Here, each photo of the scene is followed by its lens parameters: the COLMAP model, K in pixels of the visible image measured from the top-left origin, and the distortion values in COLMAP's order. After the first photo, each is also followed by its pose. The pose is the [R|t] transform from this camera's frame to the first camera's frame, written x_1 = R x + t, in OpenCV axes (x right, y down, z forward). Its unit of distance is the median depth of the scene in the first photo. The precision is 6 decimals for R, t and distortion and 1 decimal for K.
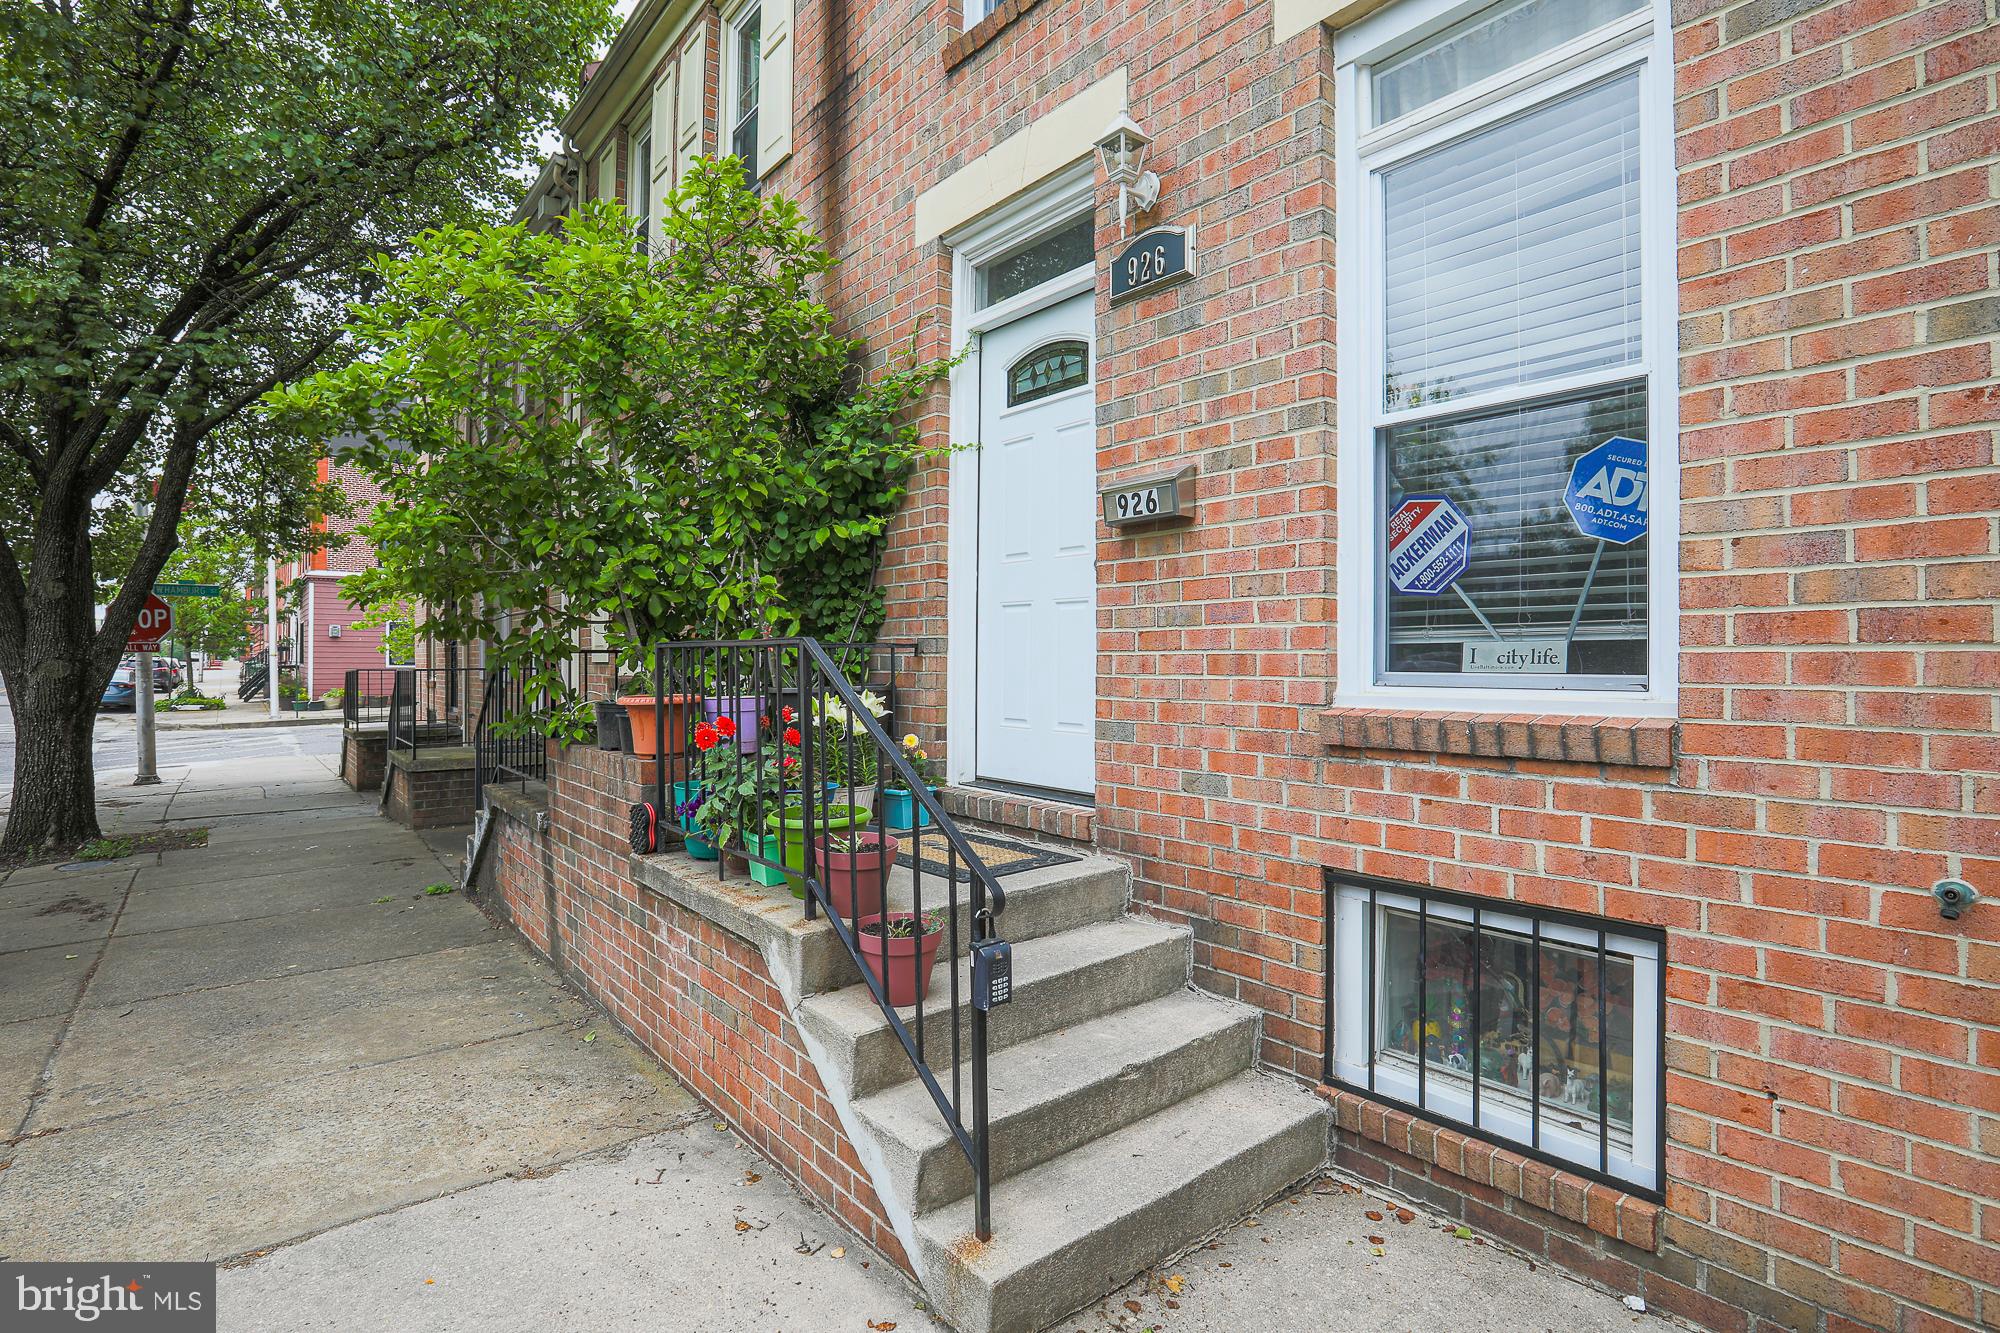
lens RADIAL K [[1016.7, 0, 995.3], [0, 1016.7, 655.4], [0, 0, 1]] dist [-0.048739, 0.022662]
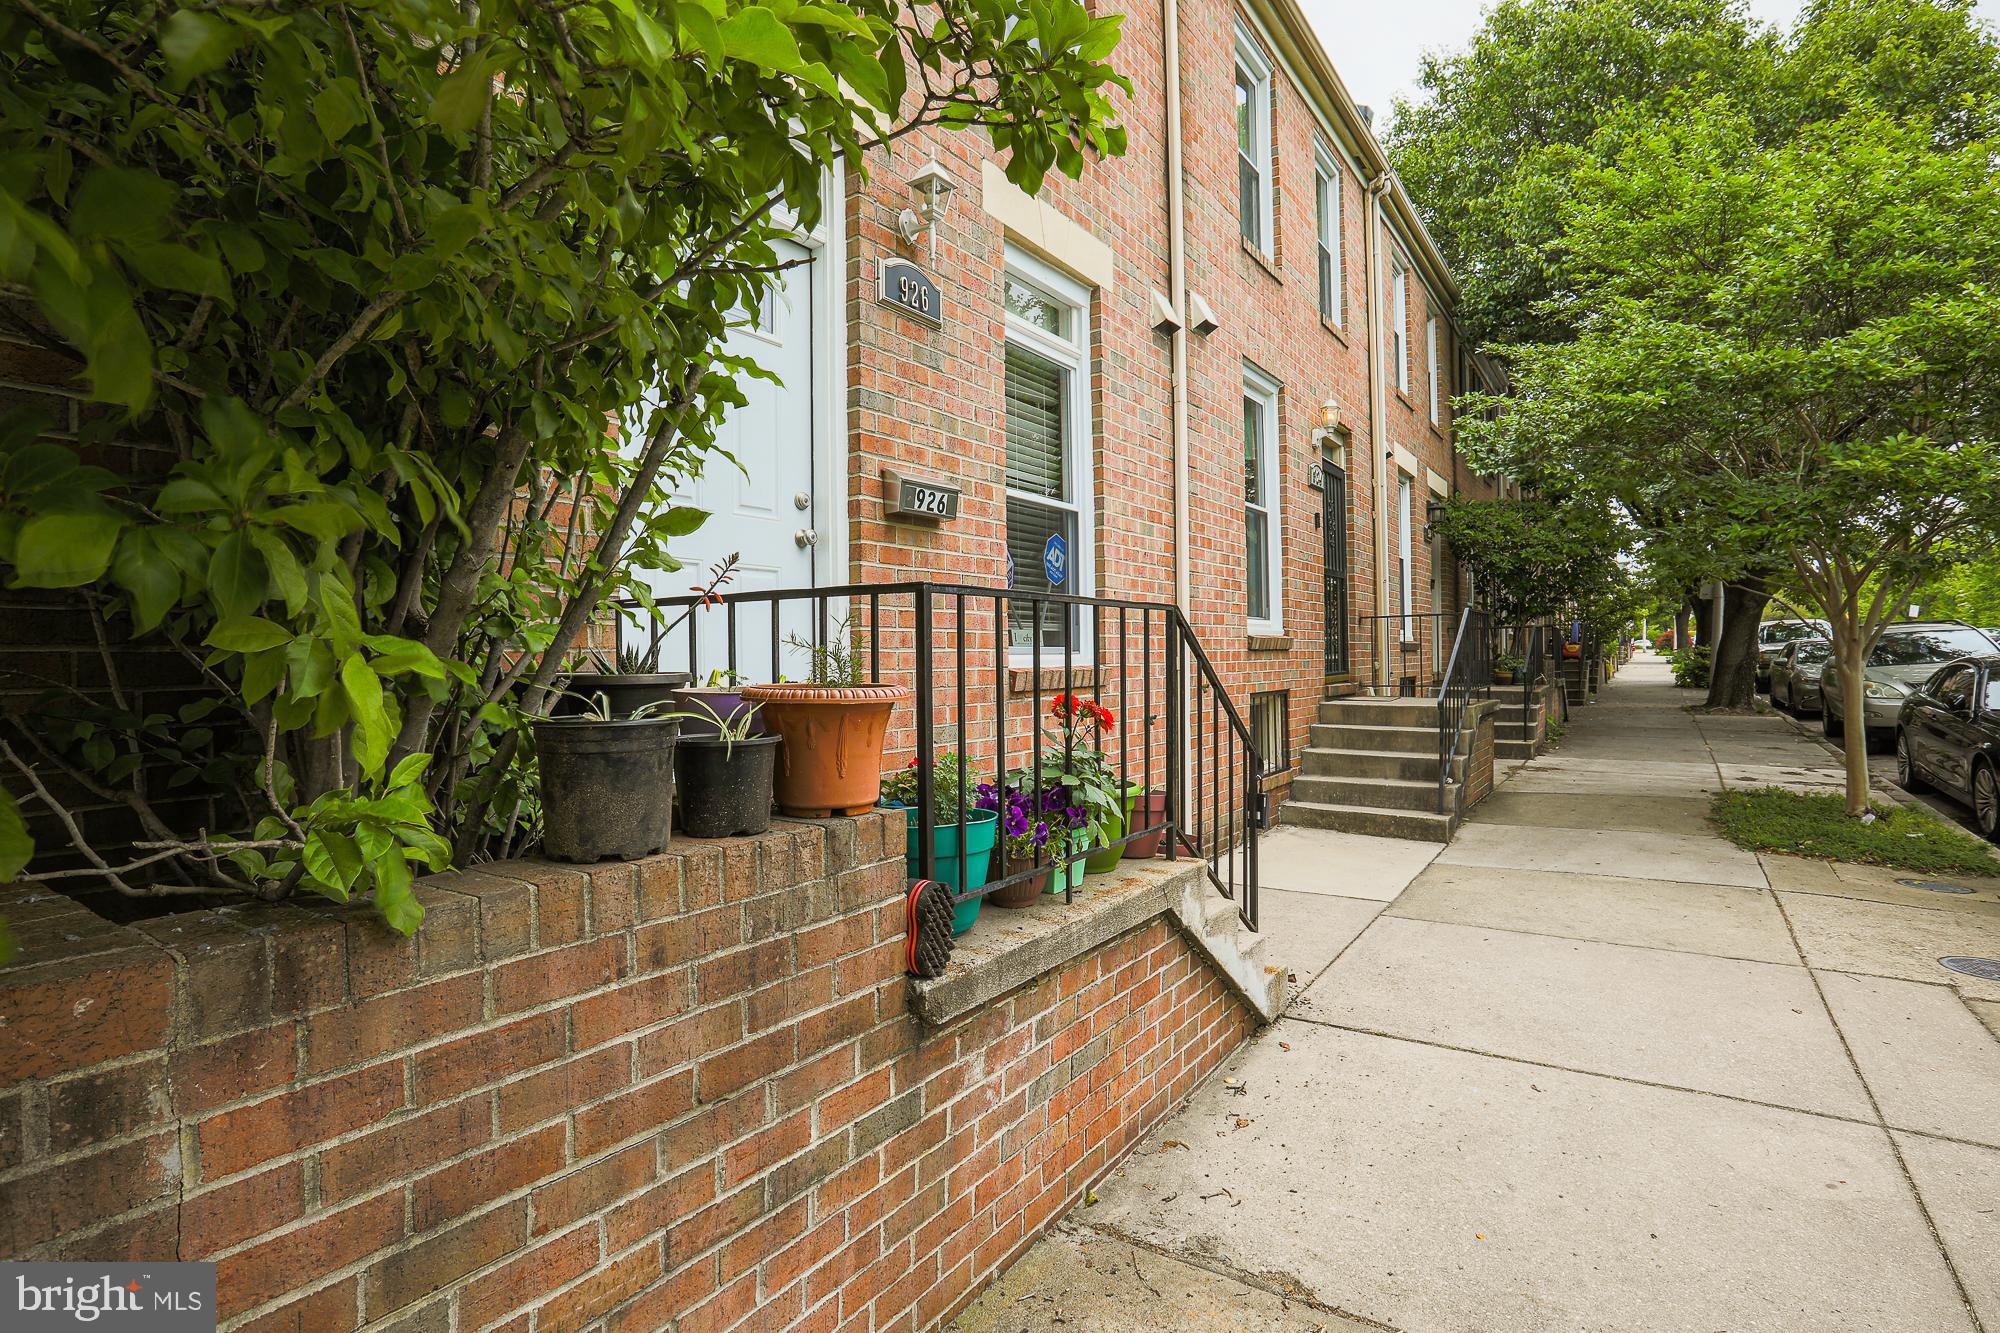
lens RADIAL K [[1006.7, 0, 1023.5], [0, 1006.7, 623.4], [0, 0, 1]] dist [-0.020162, 0.000301]
pose [[-0.326389, 0.016832, 0.945086, -1.096440], [-0.004325, 0.999804, -0.019300, 0.016111], [-0.945226, -0.010387, -0.326253, 1.401128]]
